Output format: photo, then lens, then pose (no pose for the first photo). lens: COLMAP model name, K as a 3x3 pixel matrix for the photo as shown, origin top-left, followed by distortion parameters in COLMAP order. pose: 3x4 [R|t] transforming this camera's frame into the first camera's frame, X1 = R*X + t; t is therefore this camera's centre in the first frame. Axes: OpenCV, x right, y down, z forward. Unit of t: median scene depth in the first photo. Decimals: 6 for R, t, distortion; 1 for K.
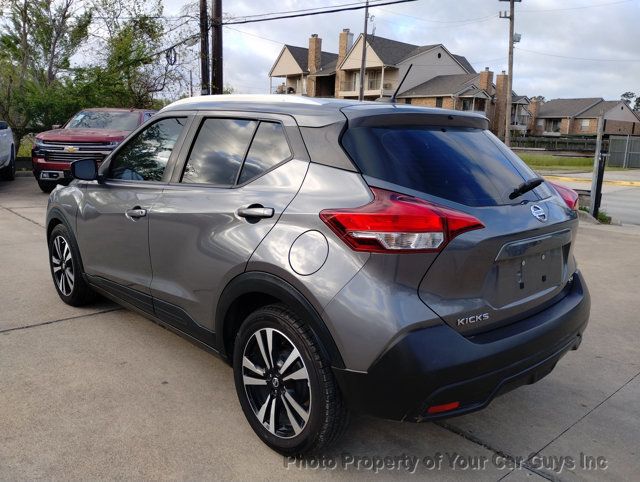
lens RADIAL K [[544.3, 0, 319.9], [0, 544.3, 243.0], [0, 0, 1]] dist [0.058277, -0.078265]
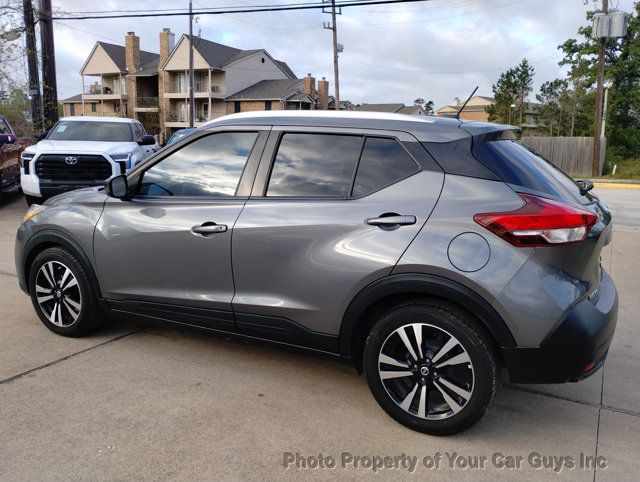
lens RADIAL K [[544.3, 0, 322.4], [0, 544.3, 240.3], [0, 0, 1]] dist [0.058277, -0.078265]
pose [[0.940032, -0.072476, 0.333298, -0.357535], [0.074933, 0.997173, 0.005495, -0.018915], [-0.332755, 0.019810, 0.942805, 0.005840]]
